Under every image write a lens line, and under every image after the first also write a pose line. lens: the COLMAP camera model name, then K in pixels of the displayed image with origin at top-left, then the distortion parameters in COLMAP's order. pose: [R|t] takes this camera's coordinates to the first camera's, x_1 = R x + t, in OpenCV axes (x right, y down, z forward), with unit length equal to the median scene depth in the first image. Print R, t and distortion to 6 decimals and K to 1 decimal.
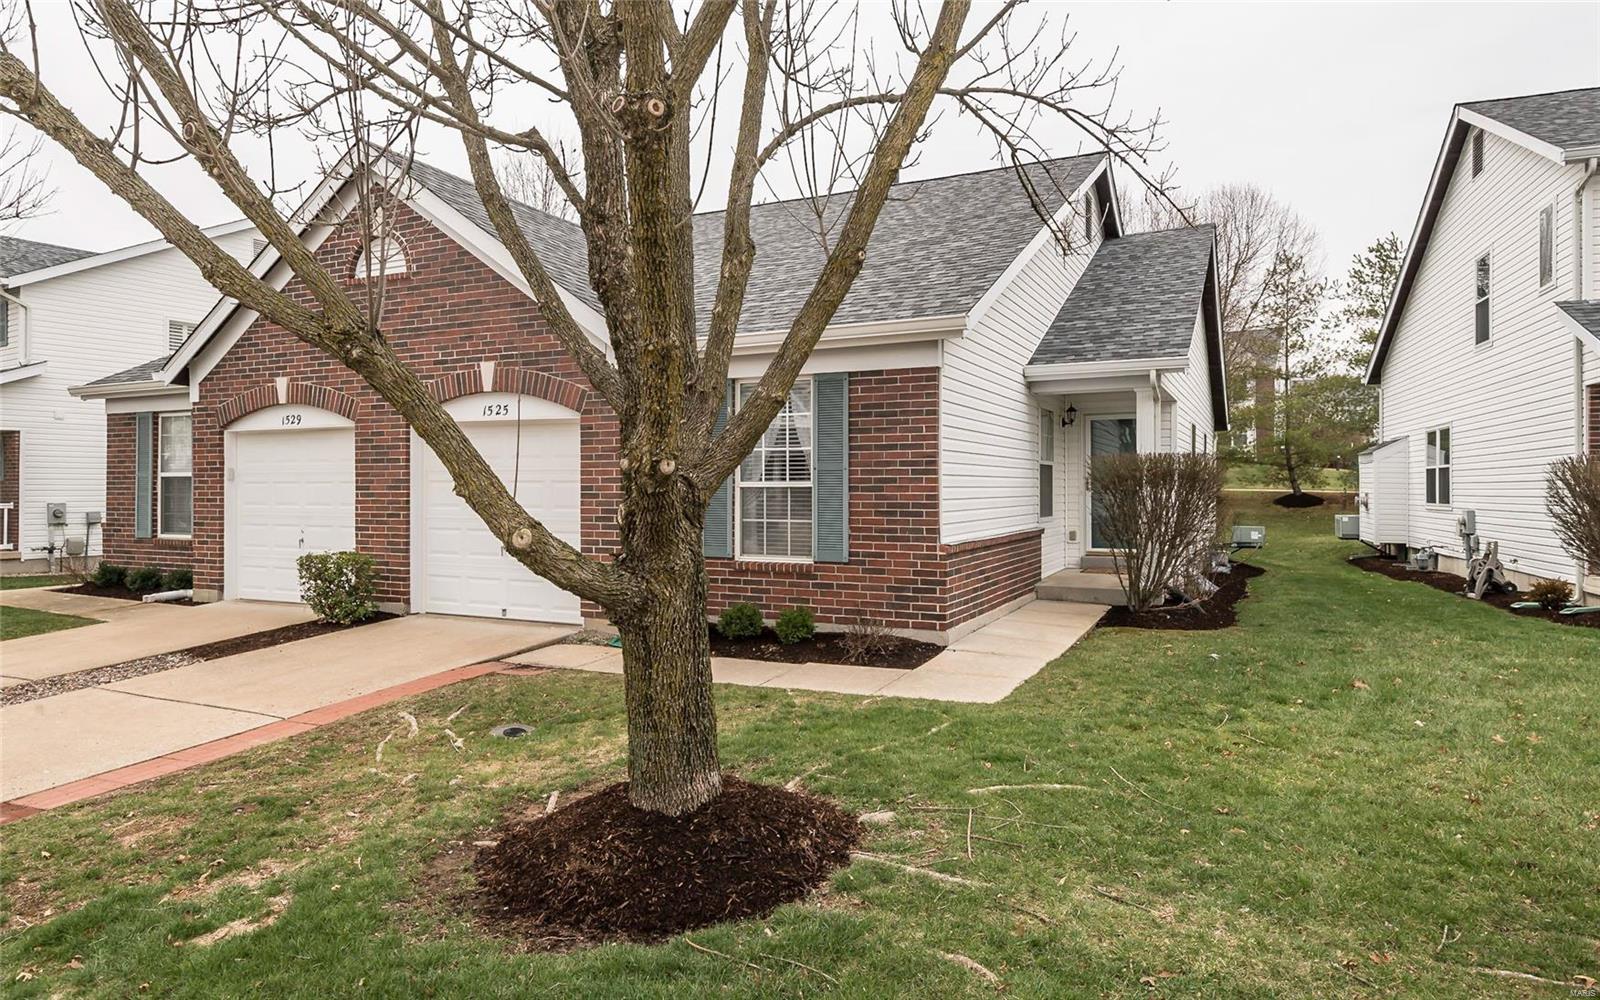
lens RADIAL K [[1094.4, 0, 765.9], [0, 1094.4, 515.9], [0, 0, 1]] dist [0.008278, -0.001510]
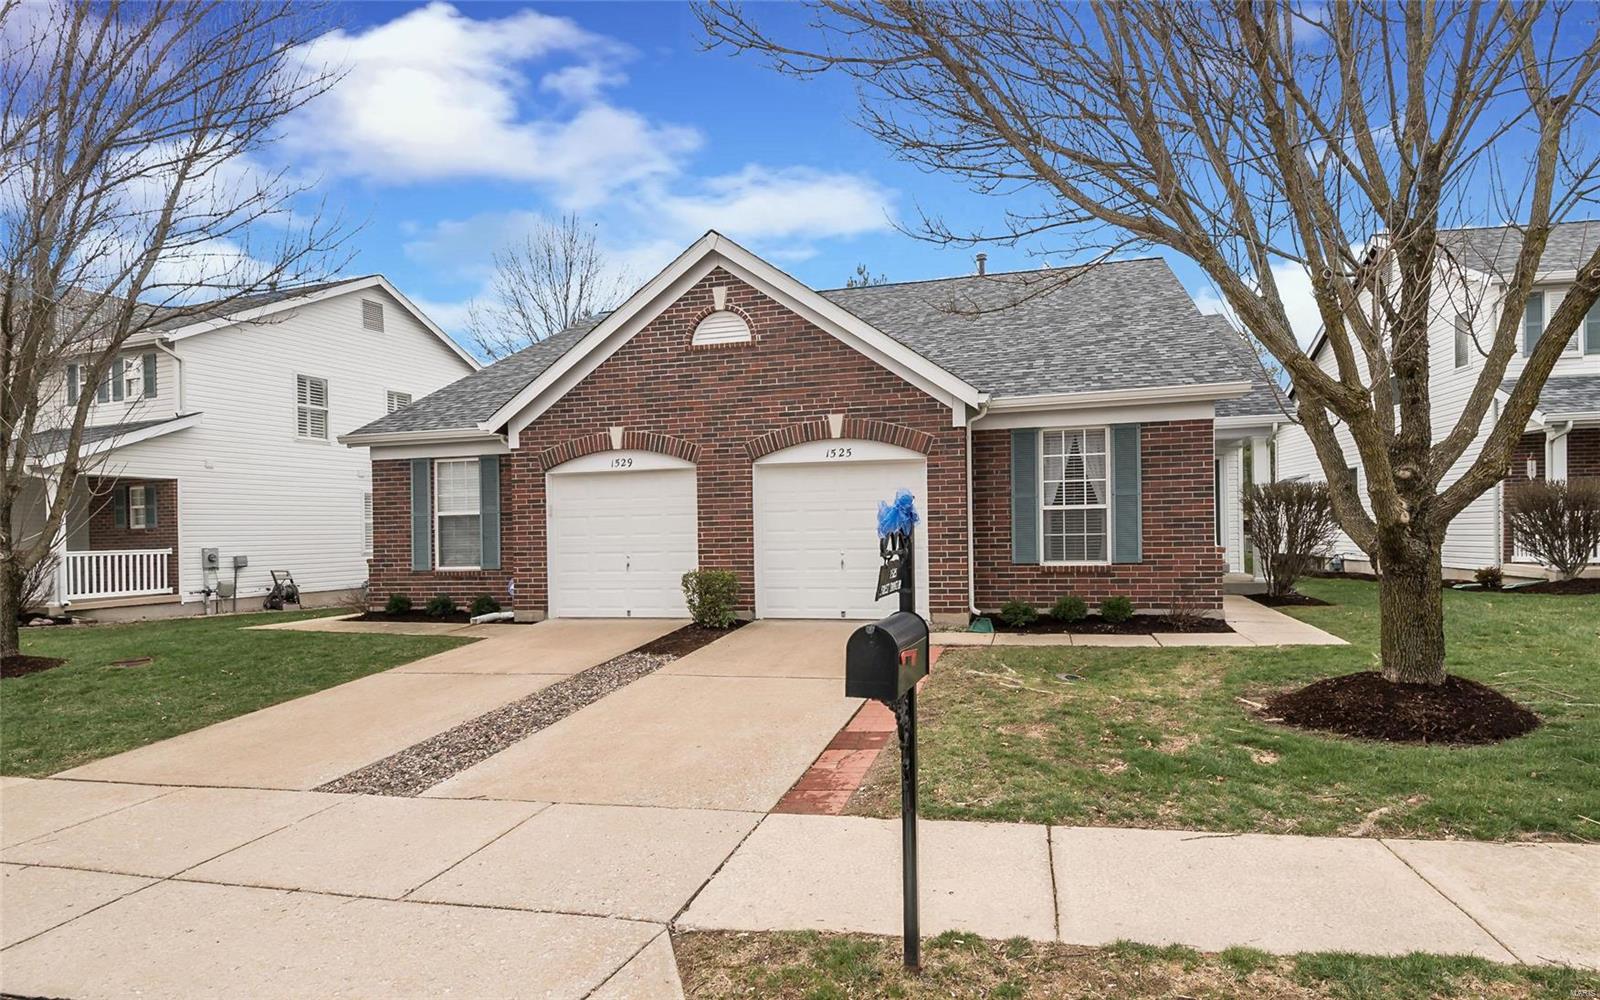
lens RADIAL K [[1001.4, 0, 784.6], [0, 1001.4, 576.4], [0, 0, 1]] dist [0.030855, -0.032557]
pose [[0.976267, -0.028412, 0.214698, -0.551862], [0.025615, 0.999547, 0.015802, 0.024873], [-0.215050, -0.009927, 0.976553, -0.109211]]
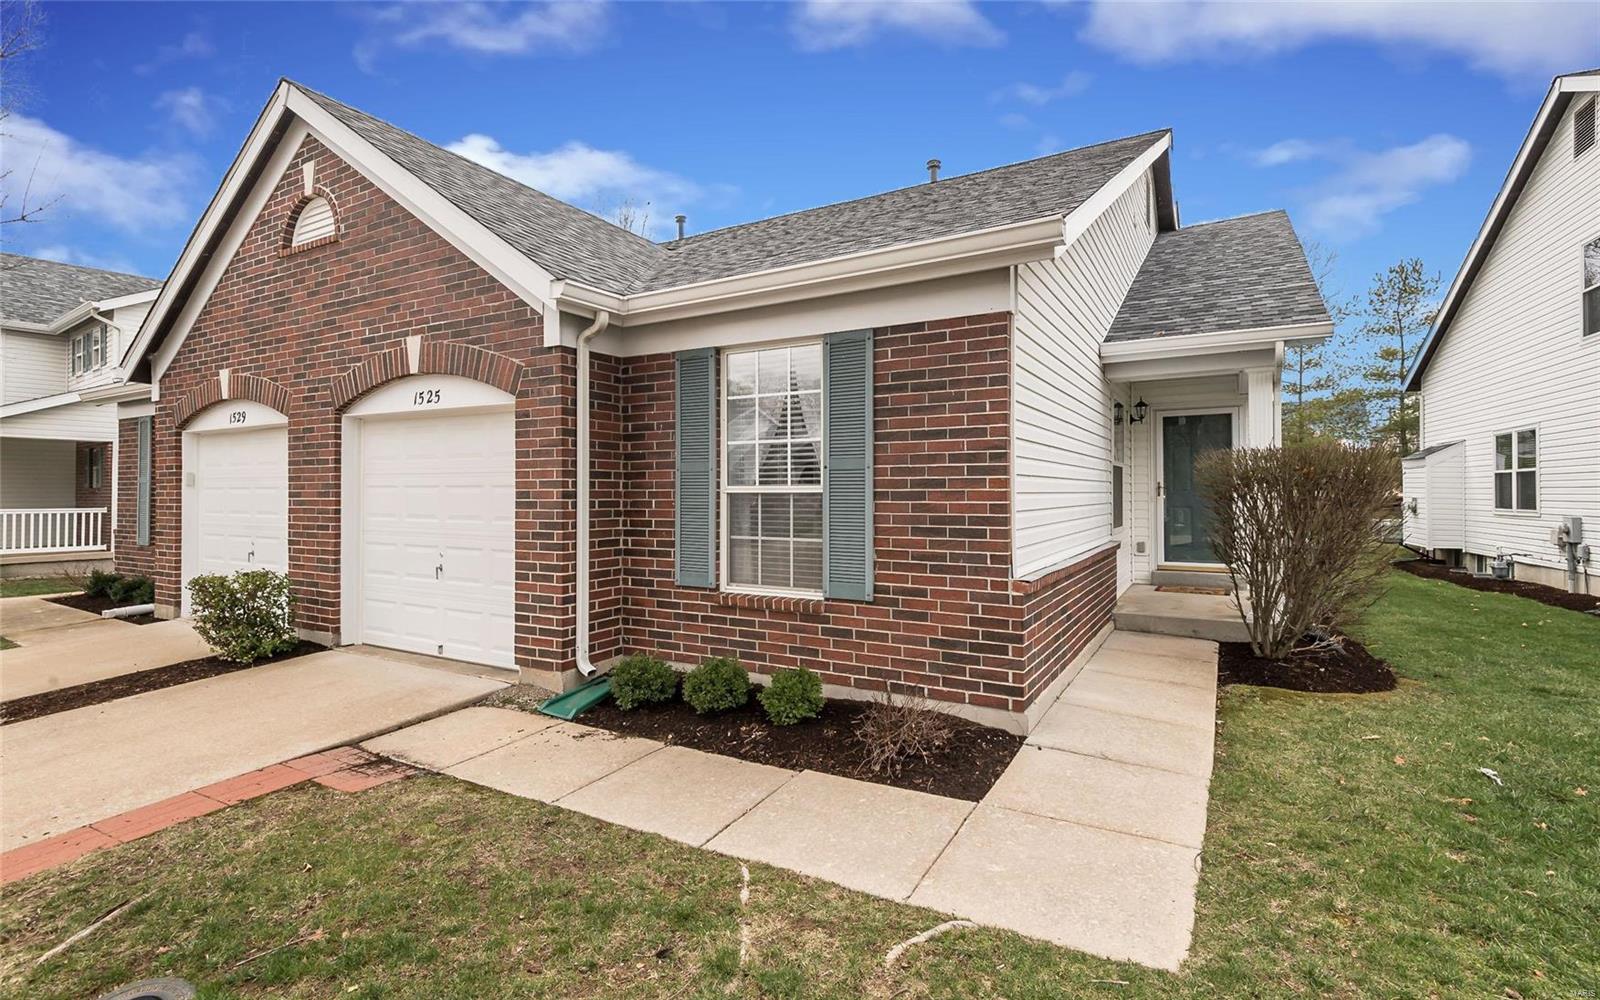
lens RADIAL K [[763.9, 0, 766.0], [0, 763.9, 503.7], [0, 0, 1]] dist [0.001829, -0.002199]
pose [[0.998775, 0.000542, -0.049478, 0.027760], [-0.001212, 0.999908, -0.013512, -0.011420], [0.049467, 0.013555, 0.998684, 0.450358]]
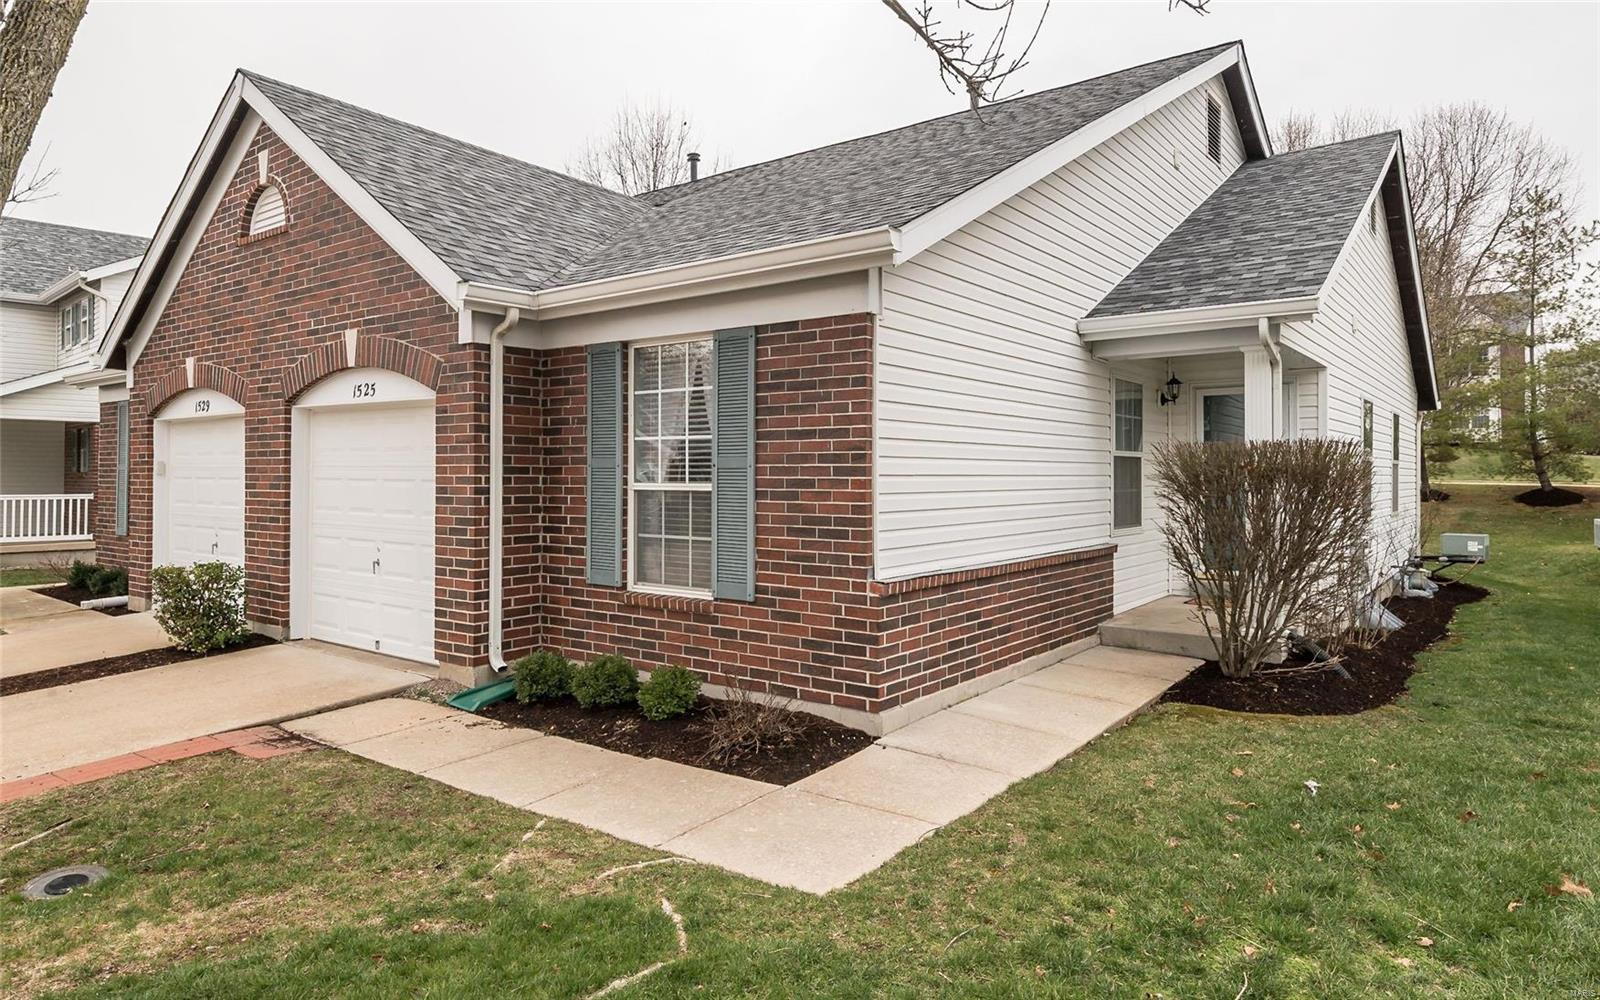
lens RADIAL K [[1053.0, 0, 760.9], [0, 1053.0, 484.1], [0, 0, 1]] dist [-0.002682, -0.000440]
pose [[0.978626, 0.004245, -0.205605, 0.189625], [-0.007344, 0.999871, -0.014313, -0.019335], [0.205518, 0.015517, 0.978530, 0.309244]]
